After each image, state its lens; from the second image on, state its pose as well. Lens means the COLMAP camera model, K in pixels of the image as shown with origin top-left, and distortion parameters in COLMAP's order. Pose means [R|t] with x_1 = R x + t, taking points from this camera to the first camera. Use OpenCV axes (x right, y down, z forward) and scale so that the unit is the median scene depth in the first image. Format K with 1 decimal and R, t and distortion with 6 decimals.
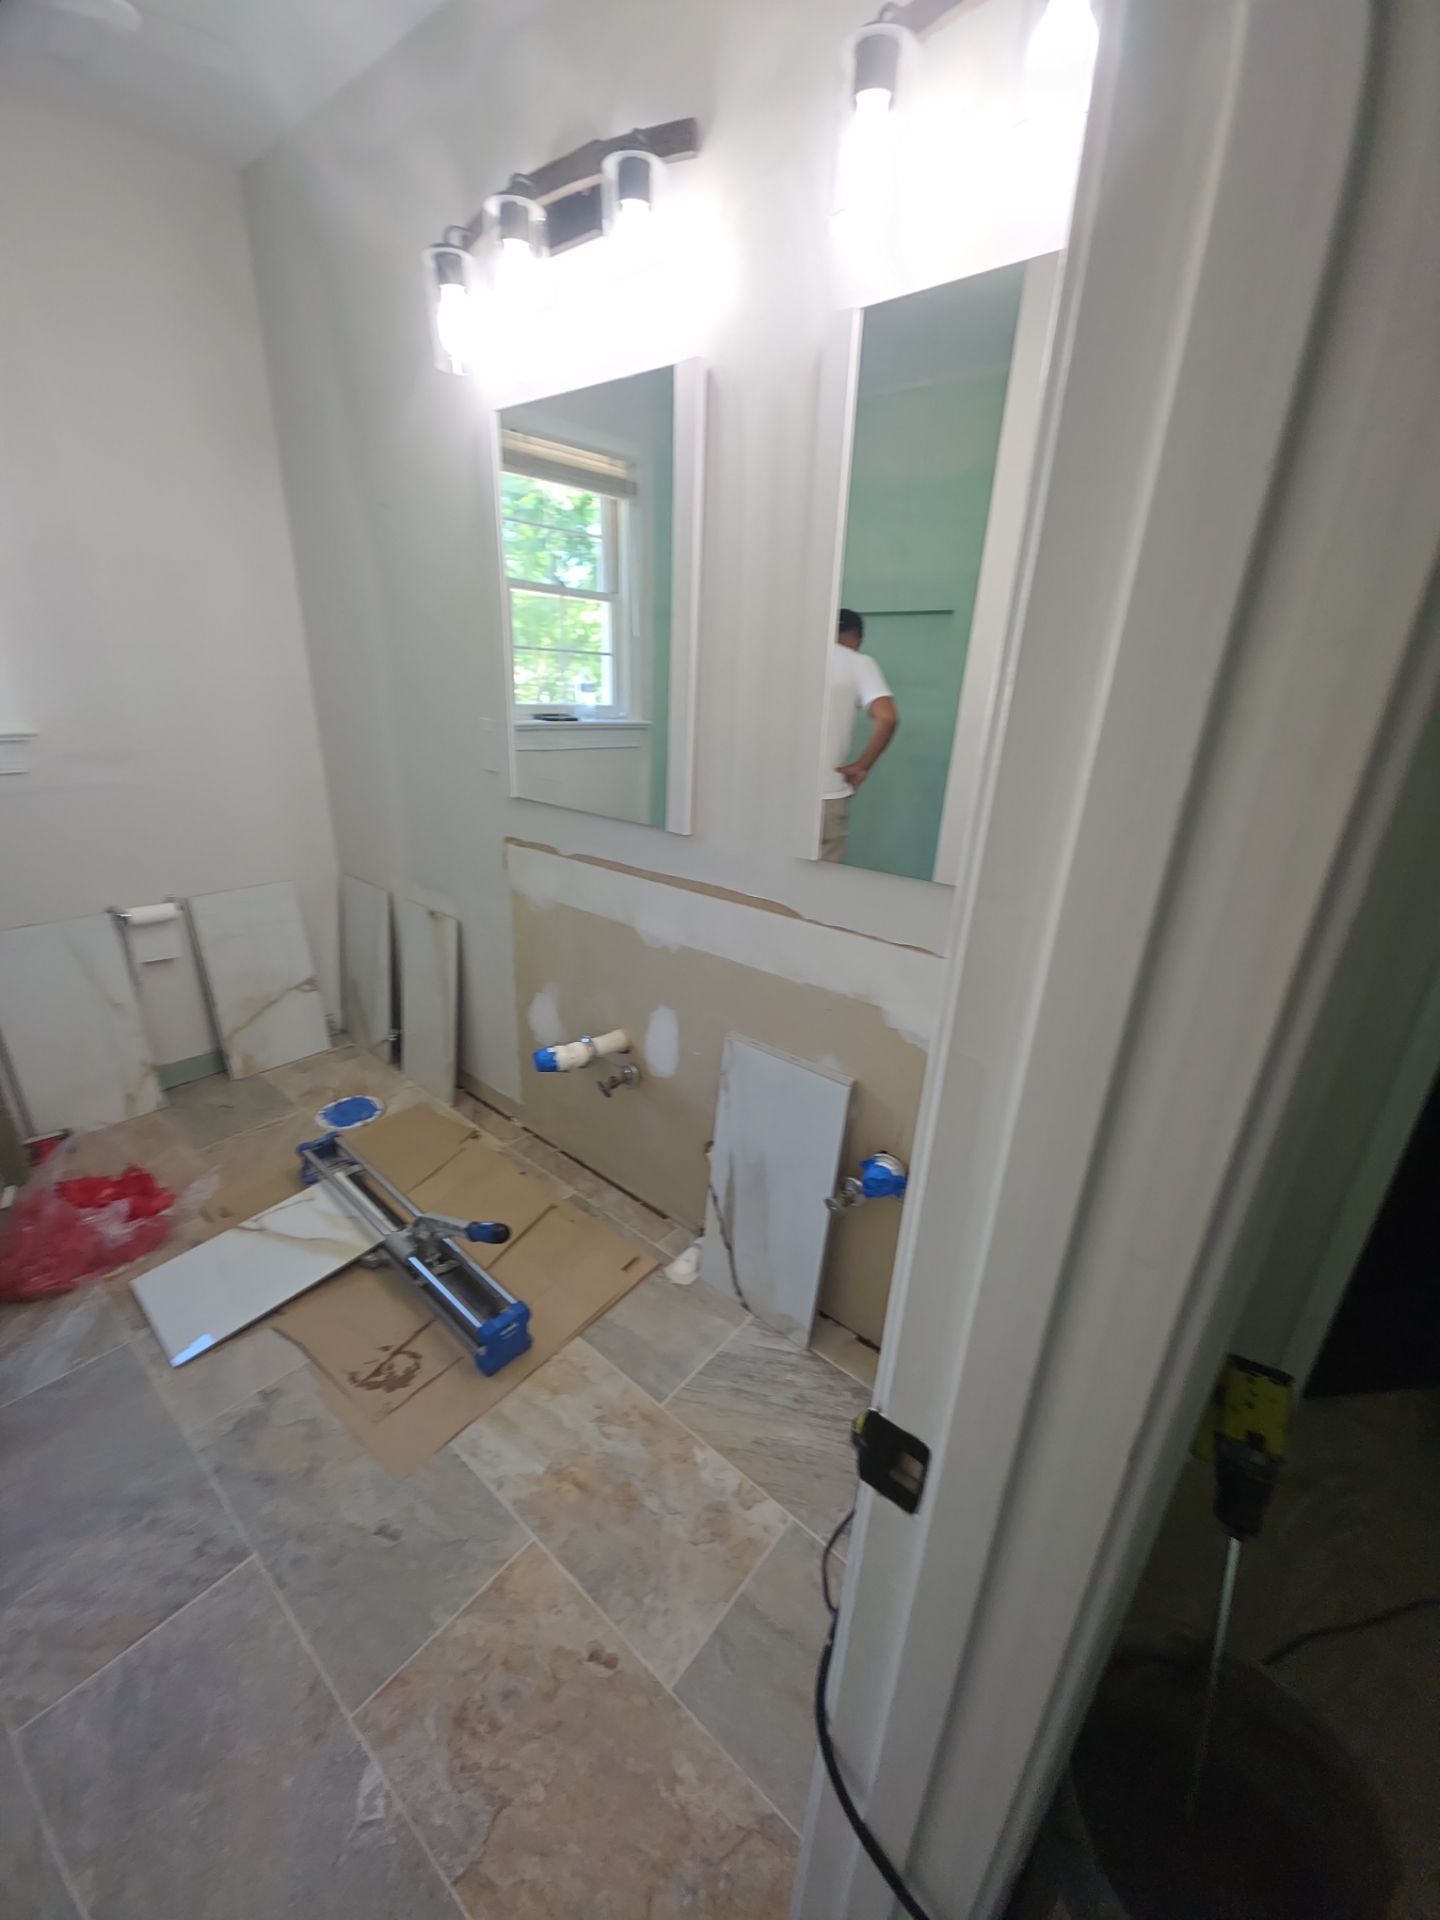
lens RADIAL K [[759.8, 0, 718.0], [0, 759.8, 964.7], [0, 0, 1]] dist [0.011786, -0.007047]
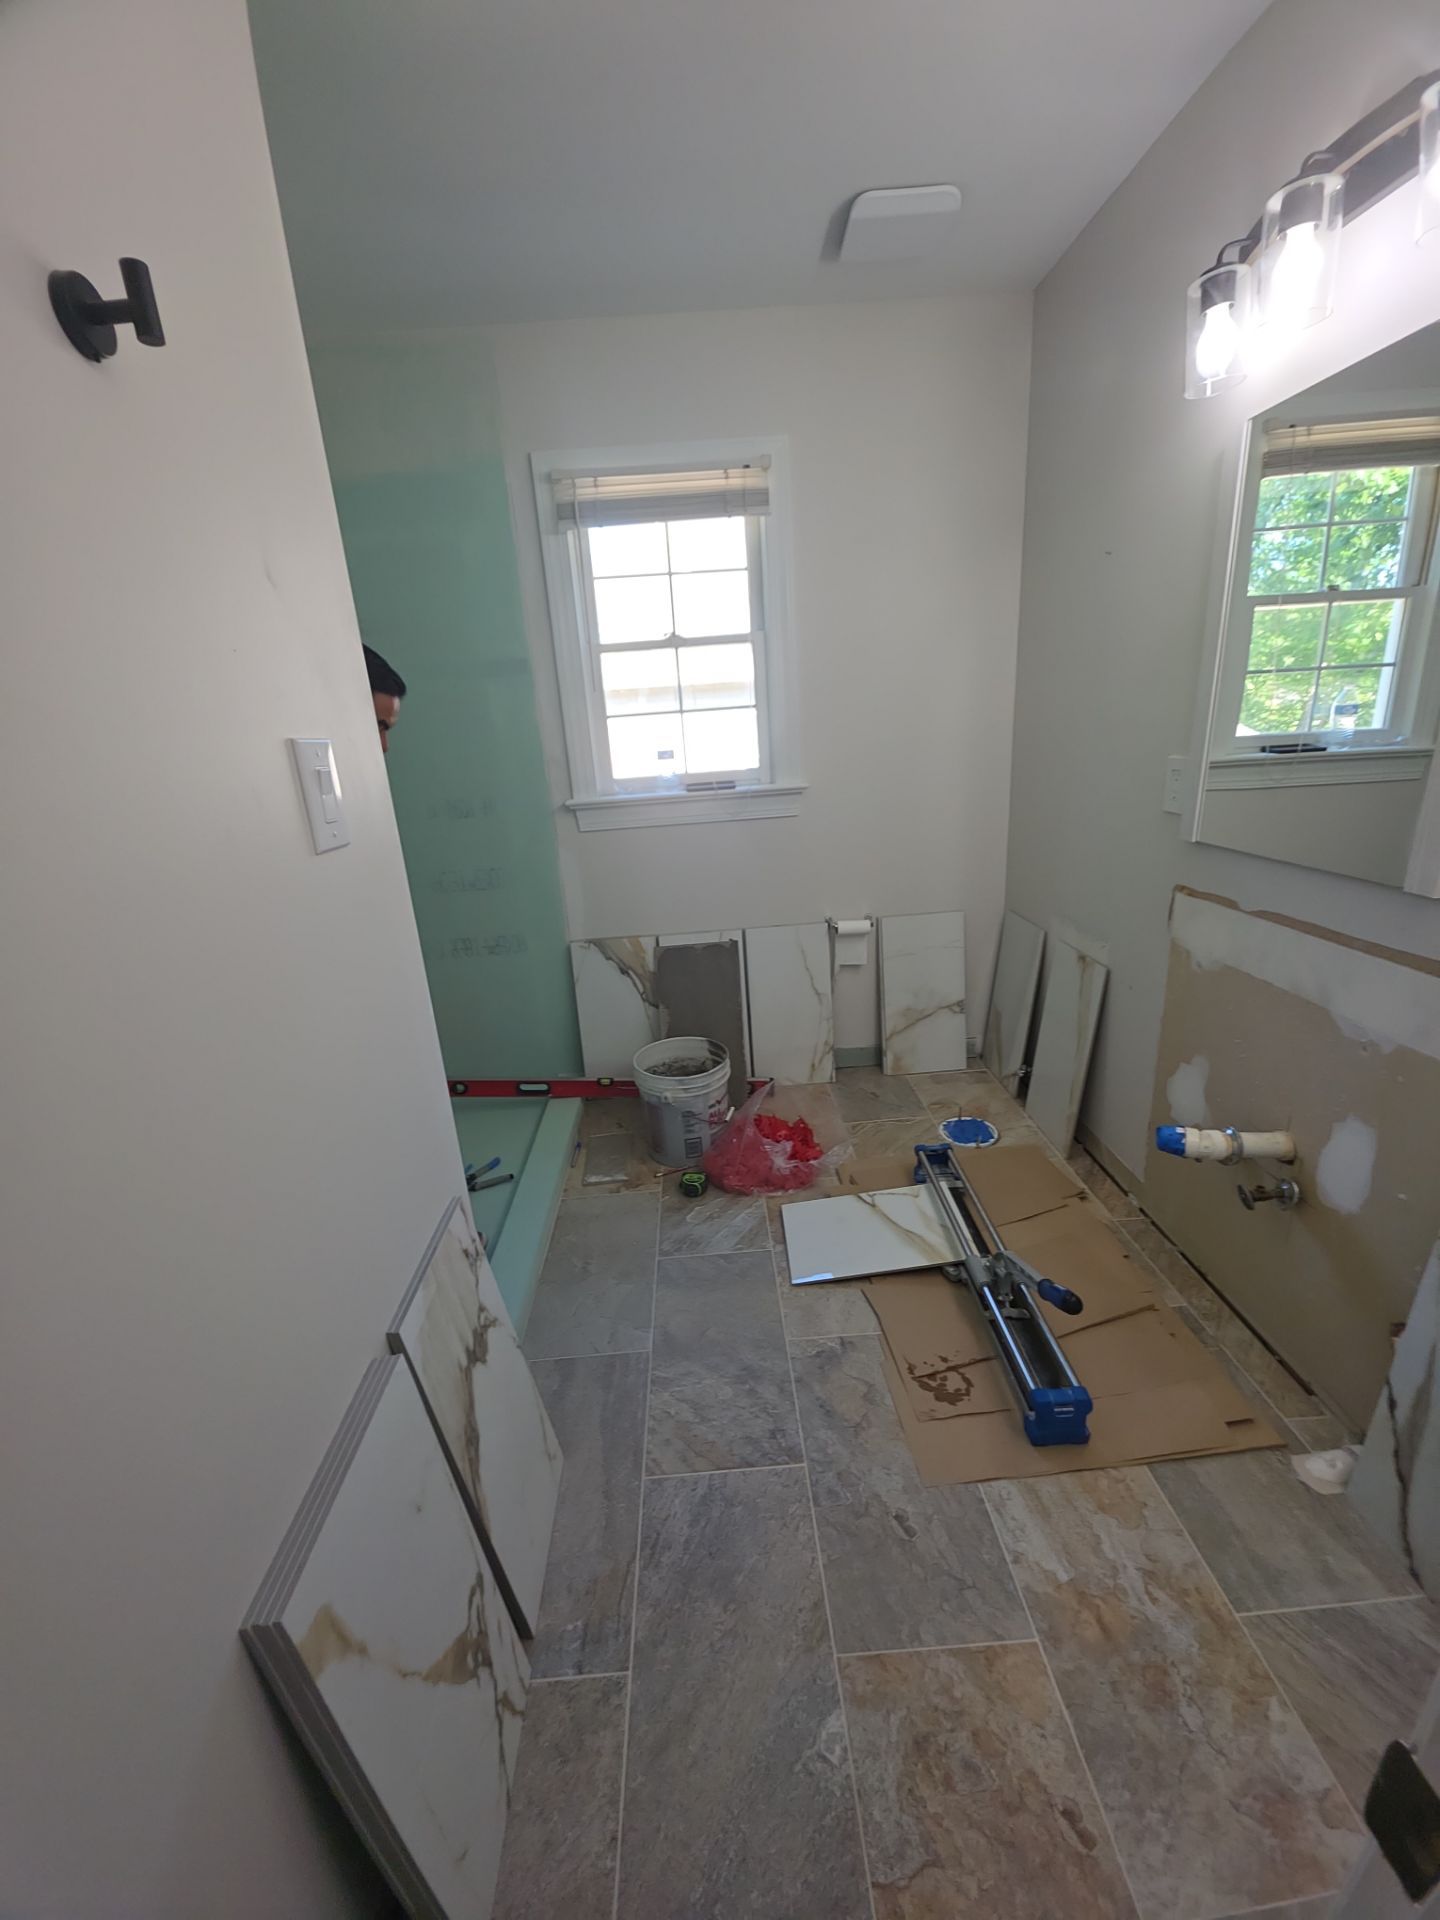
lens RADIAL K [[759.8, 0, 715.2], [0, 759.8, 963.5], [0, 0, 1]] dist [0.011786, -0.007047]
pose [[0.660228, 0.144186, -0.737095, 0.047523], [-0.182183, 0.982835, 0.029072, -0.004129], [0.728634, 0.115092, 0.675163, 0.001997]]
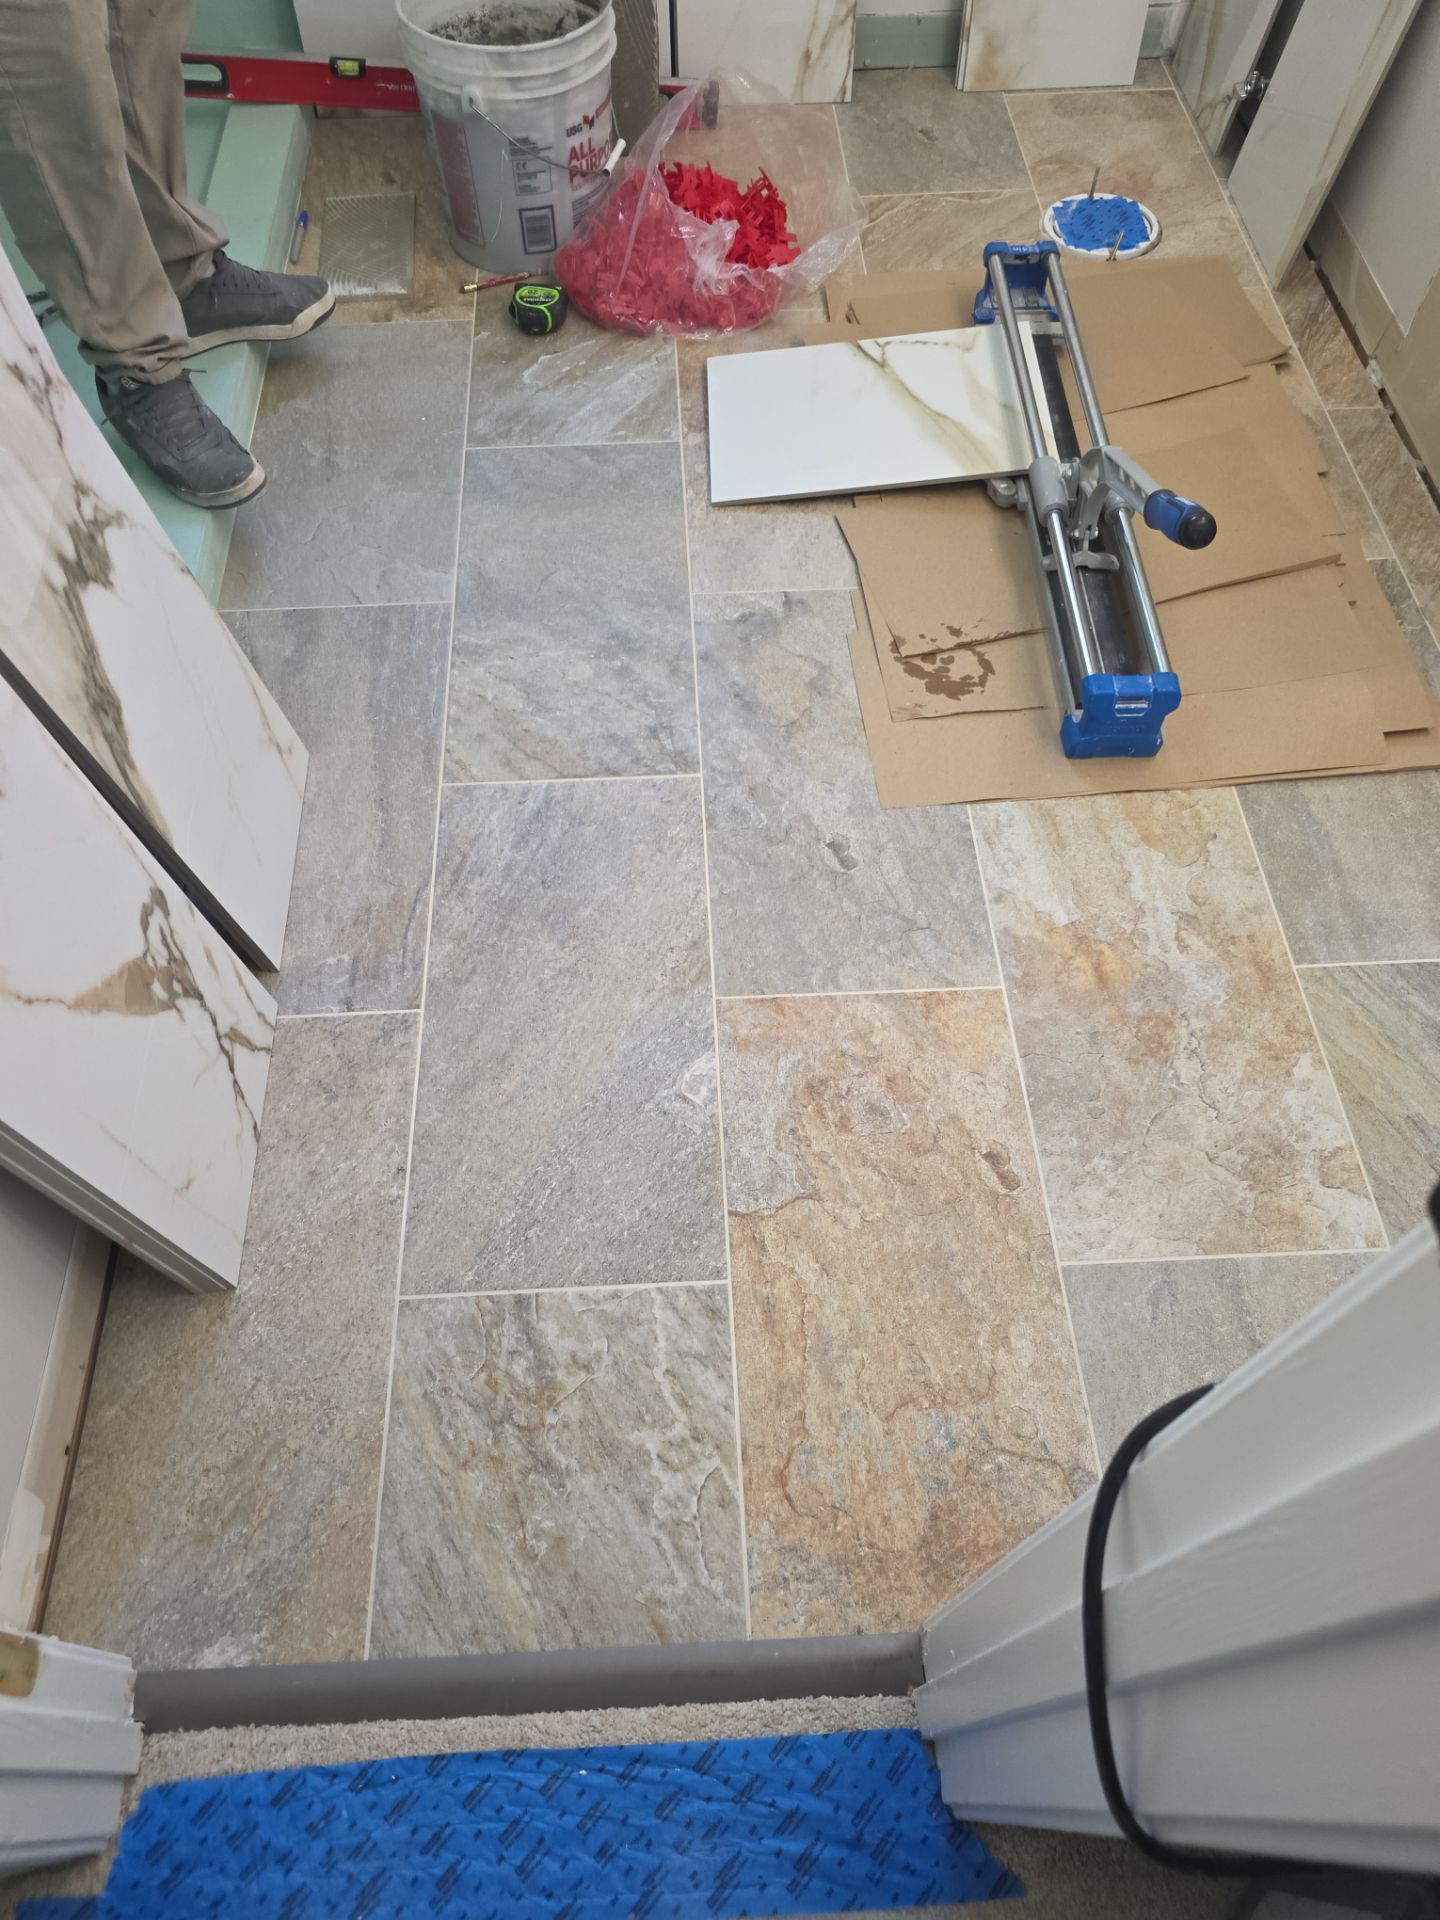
lens RADIAL K [[1307.1, 0, 688.9], [0, 1307.1, 970.8], [0, 0, 1]] dist [0.038734, -0.033369]
pose [[0.671798, 0.601236, -0.432669, 0.039201], [-0.230718, 0.724892, 0.649076, 0.062327], [0.703886, -0.336224, 0.625697, 0.093039]]
